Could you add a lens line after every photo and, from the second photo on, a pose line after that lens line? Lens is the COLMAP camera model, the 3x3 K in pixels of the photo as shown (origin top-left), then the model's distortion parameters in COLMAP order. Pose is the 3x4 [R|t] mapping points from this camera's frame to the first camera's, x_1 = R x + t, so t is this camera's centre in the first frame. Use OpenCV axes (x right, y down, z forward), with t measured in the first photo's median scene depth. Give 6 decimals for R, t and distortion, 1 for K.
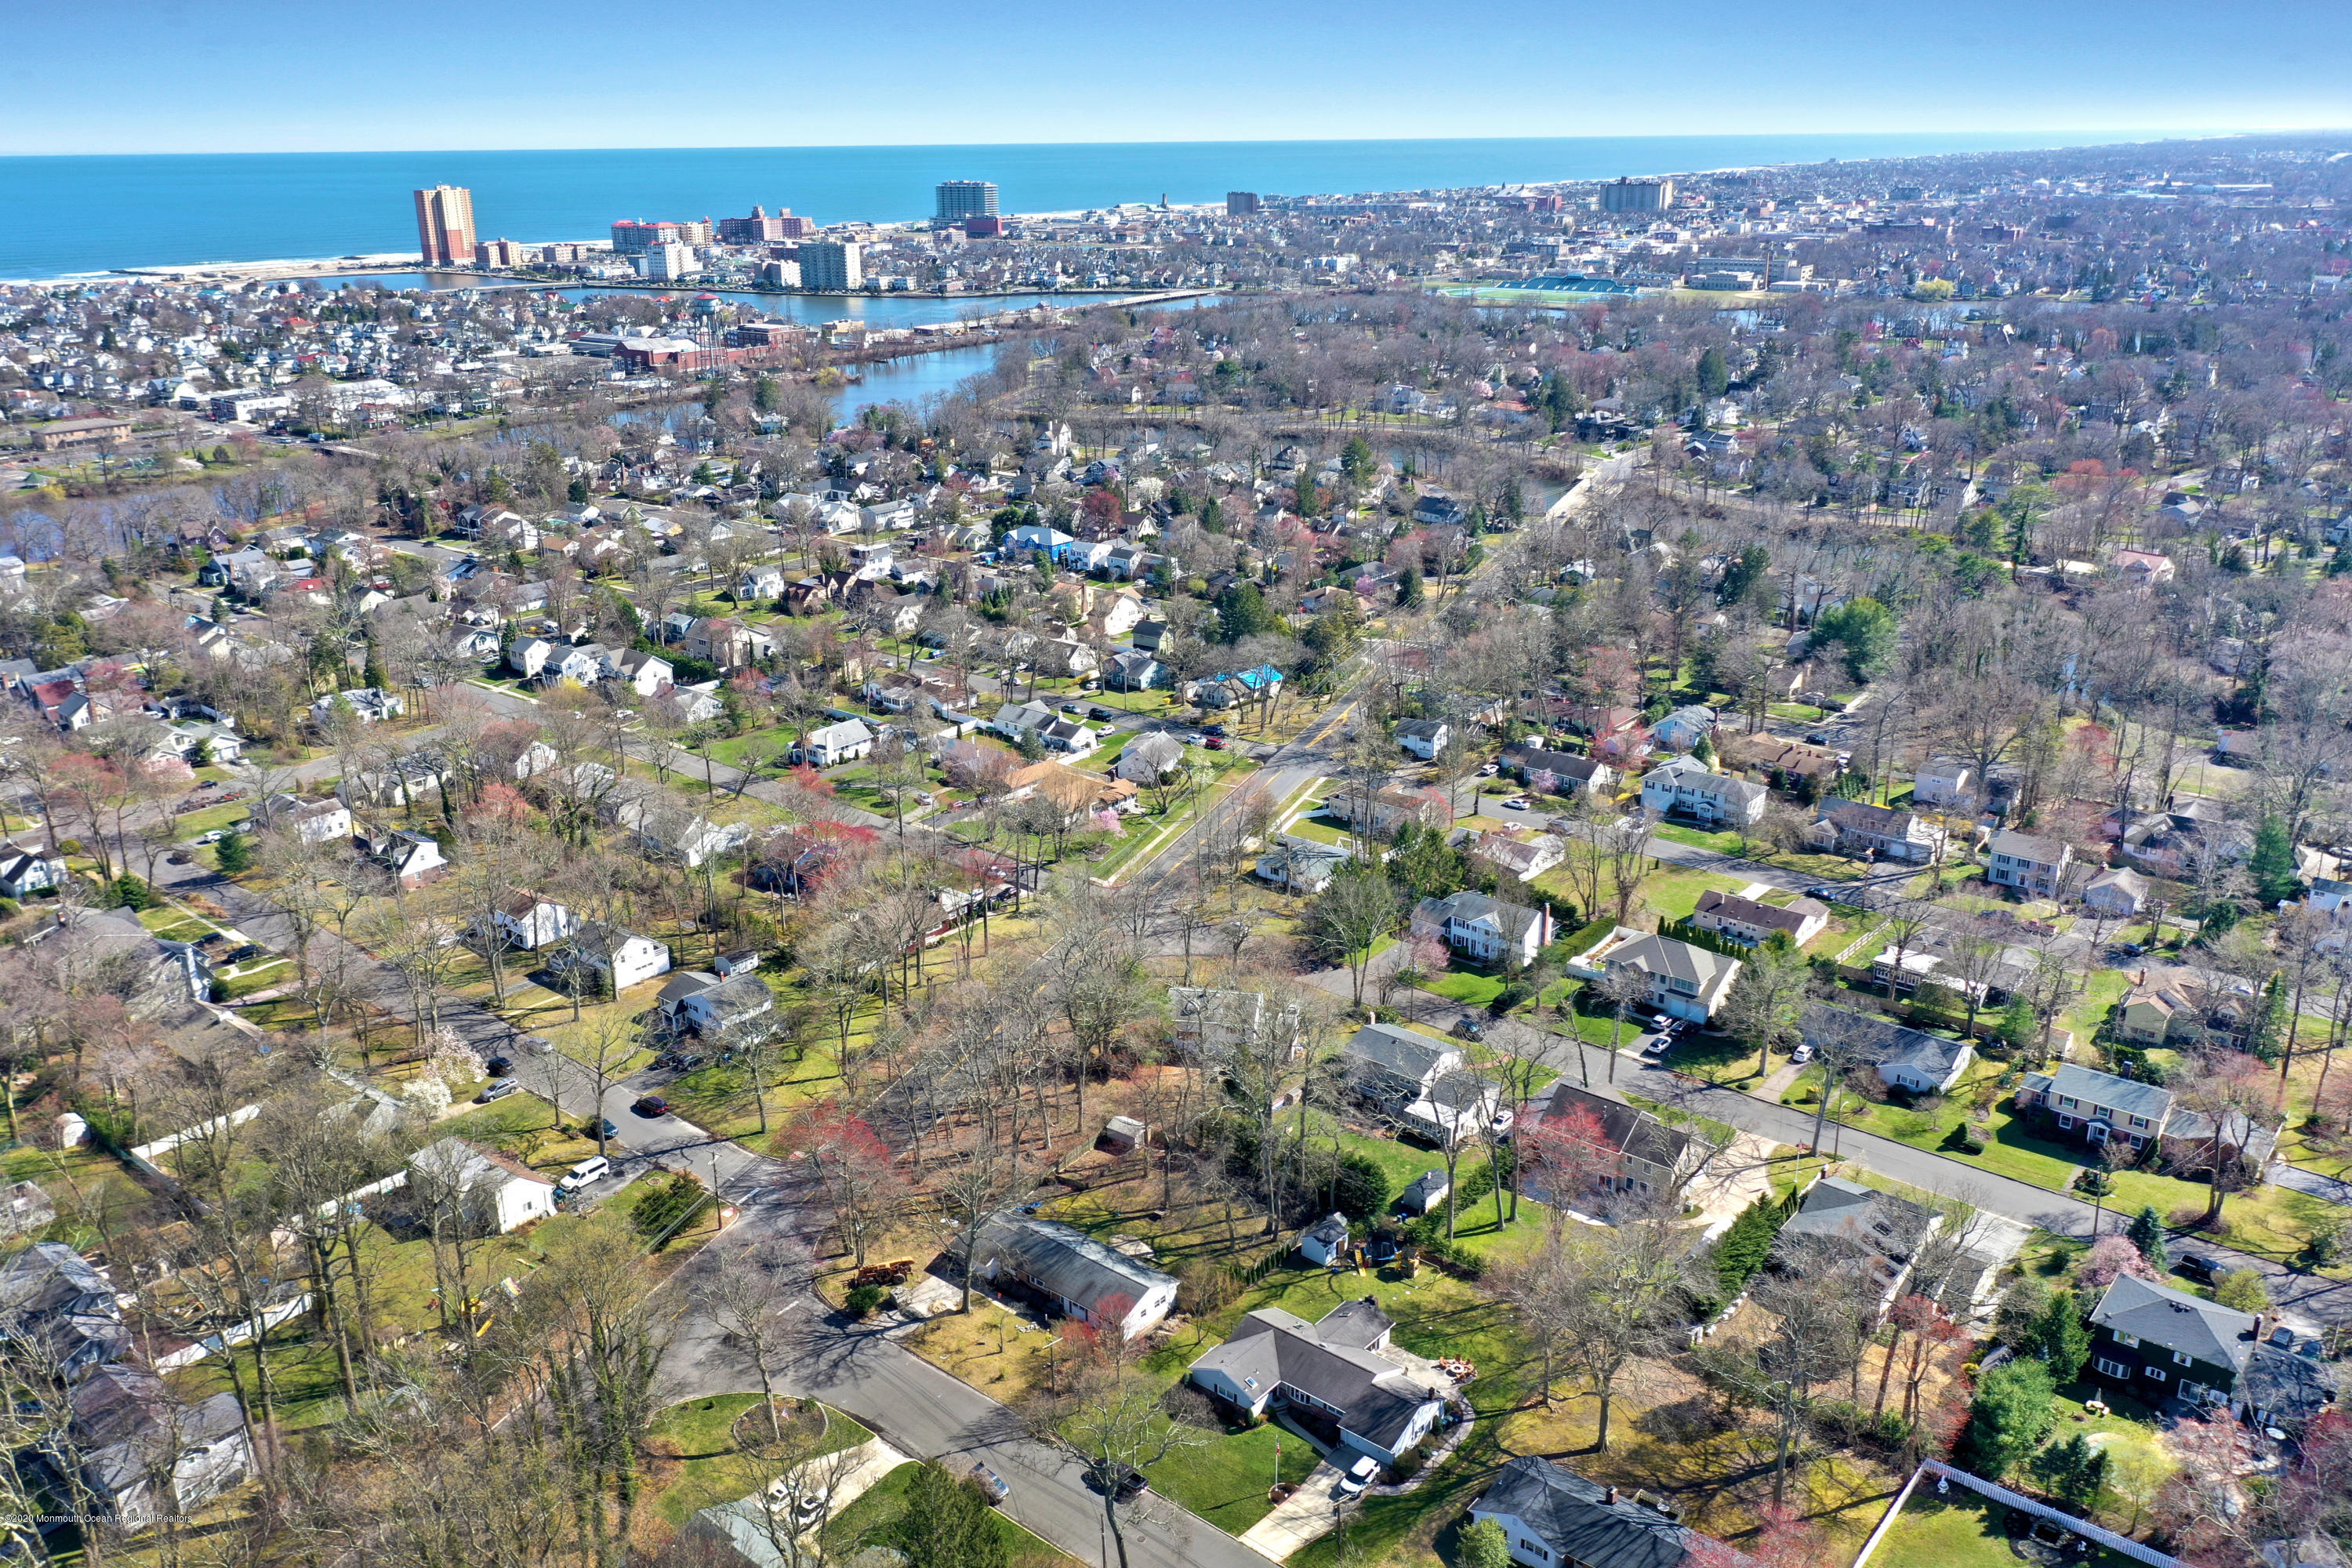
lens RADIAL K [[1832.0, 0, 1168.5], [0, 1832.0, 782.4], [0, 0, 1]] dist [-0.006483, 0.005864]
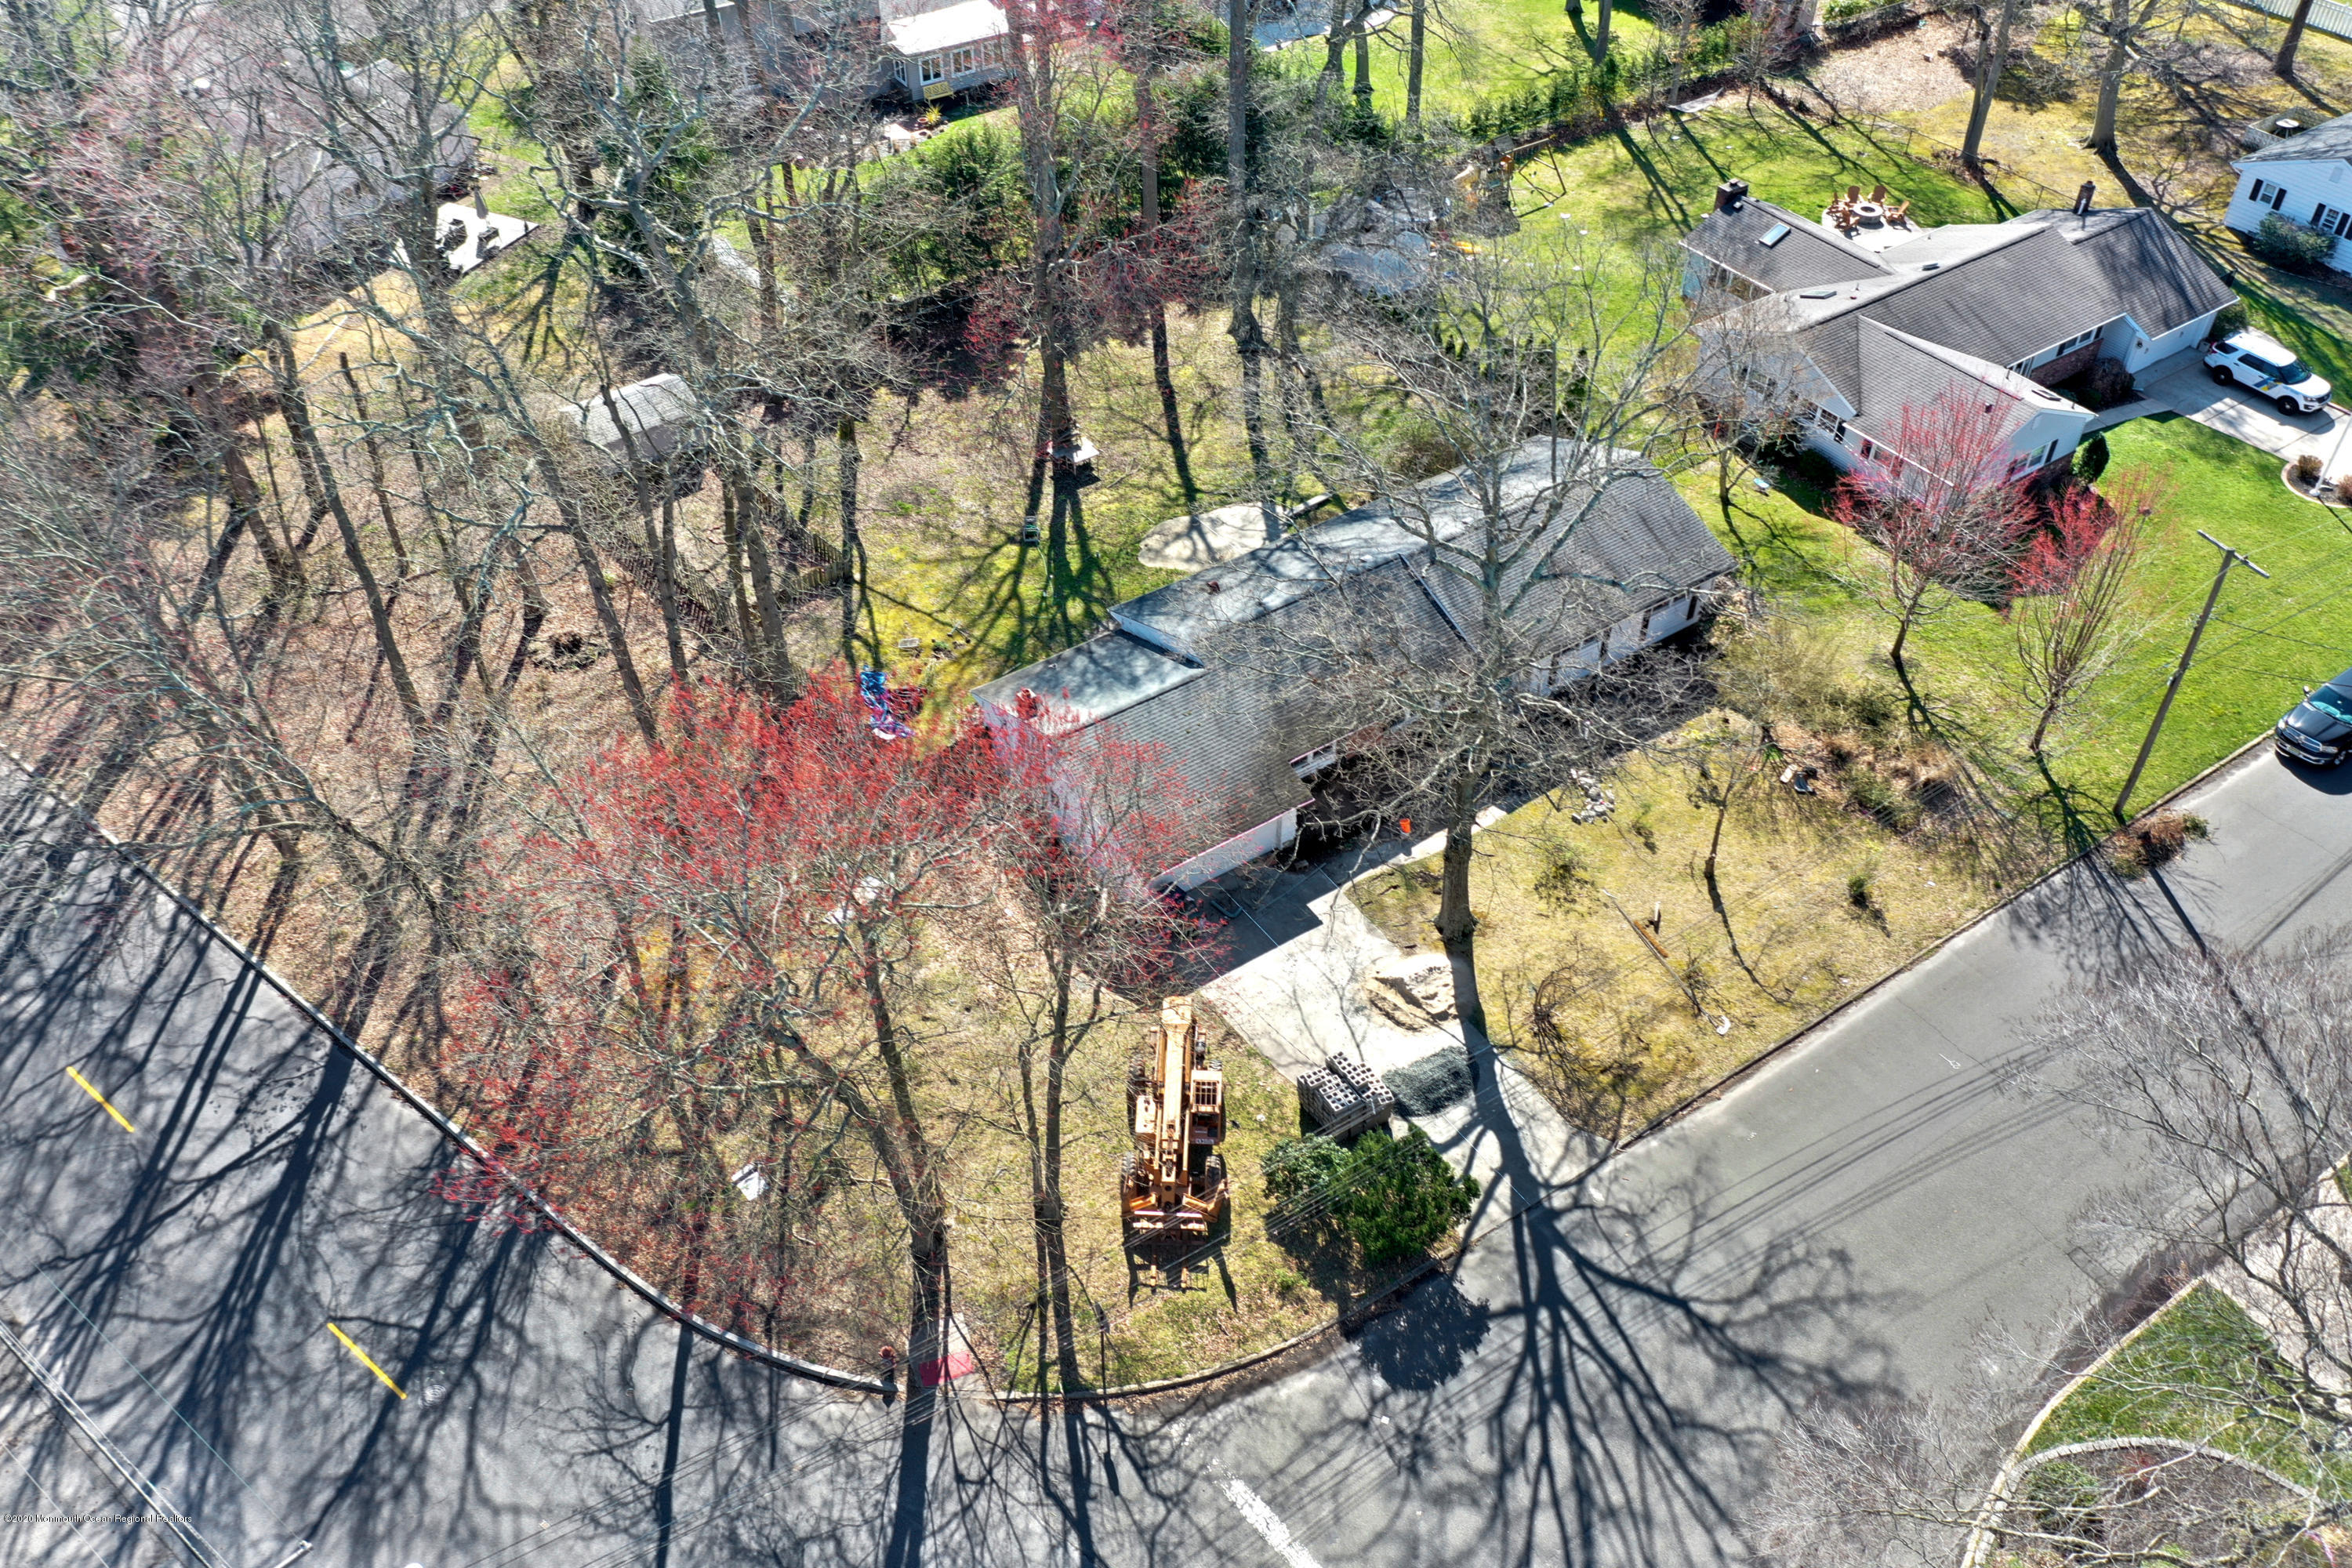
lens RADIAL K [[1832.0, 0, 1168.5], [0, 1832.0, 782.4], [0, 0, 1]] dist [-0.006483, 0.005864]
pose [[0.273540, -0.644672, 0.713845, -0.257782], [0.305404, 0.761958, 0.571094, 0.084467], [-0.912088, 0.061793, 0.405311, 0.779652]]
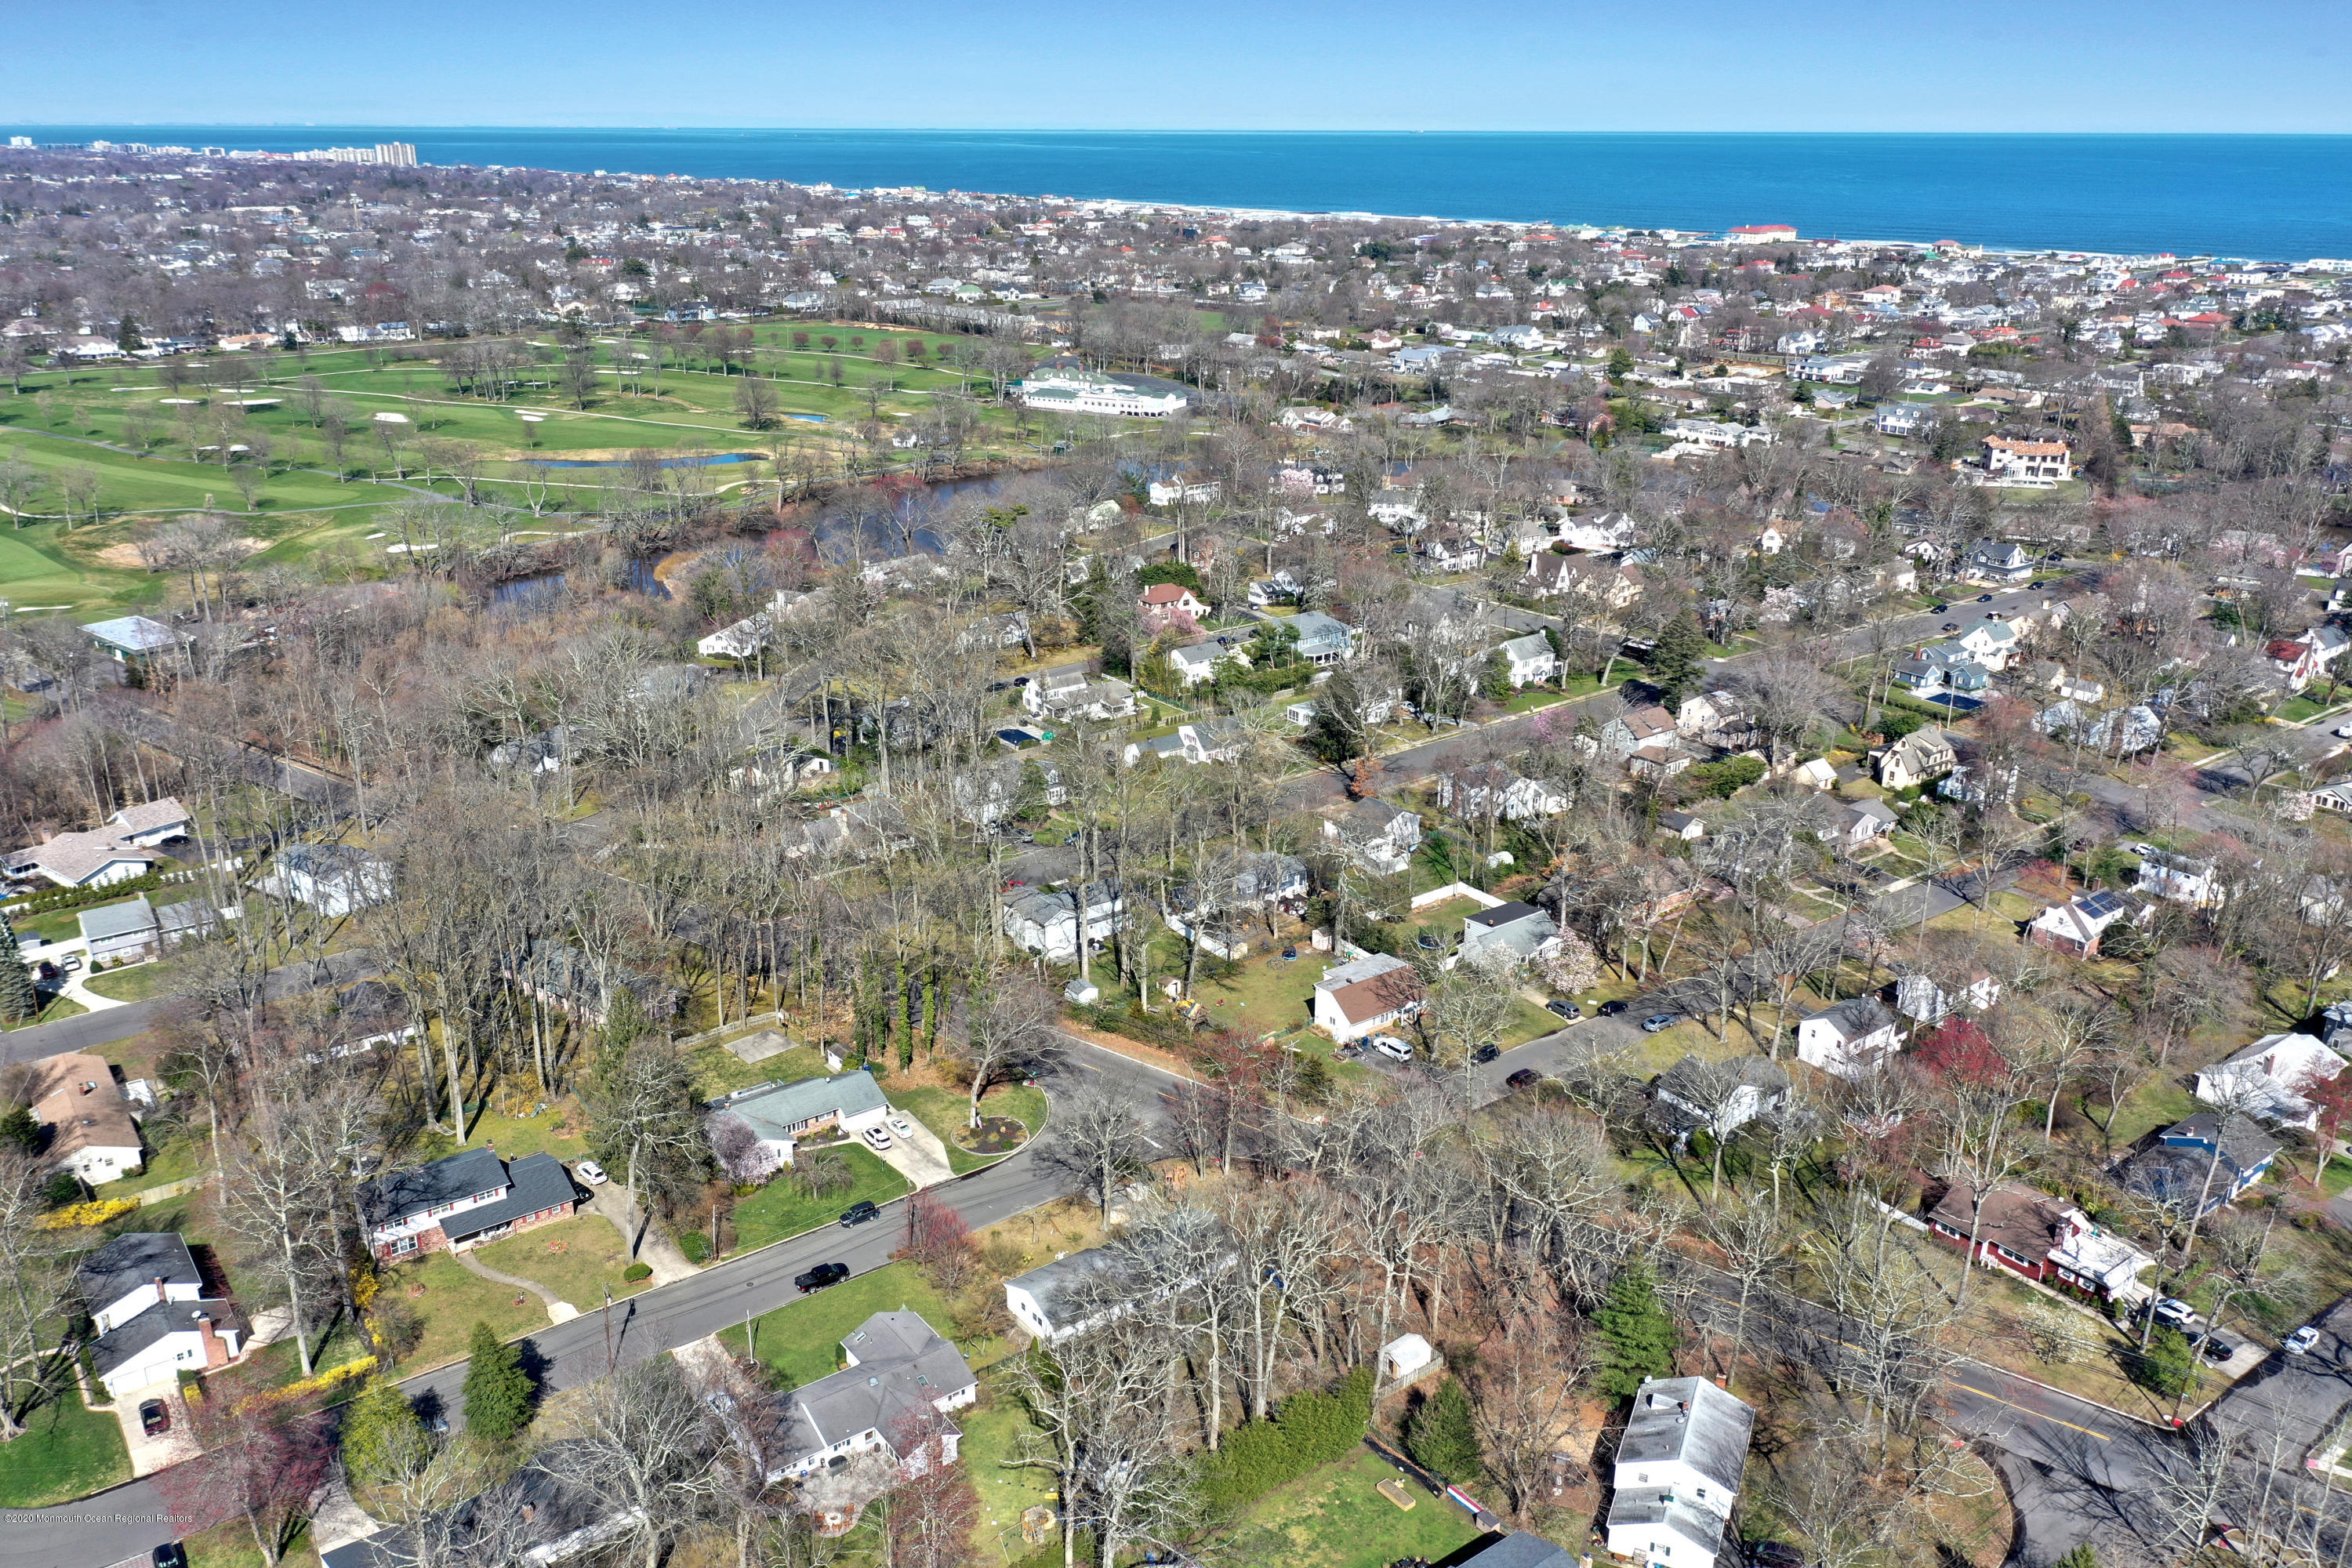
lens RADIAL K [[1828.9, 0, 1168.5], [0, 1828.9, 793.6], [0, 0, 1]] dist [-0.014324, -0.001108]
pose [[-0.224460, 0.340577, -0.913031, 0.641447], [-0.317659, 0.860188, 0.398959, -0.303735], [0.921255, 0.379583, -0.084890, 0.865212]]
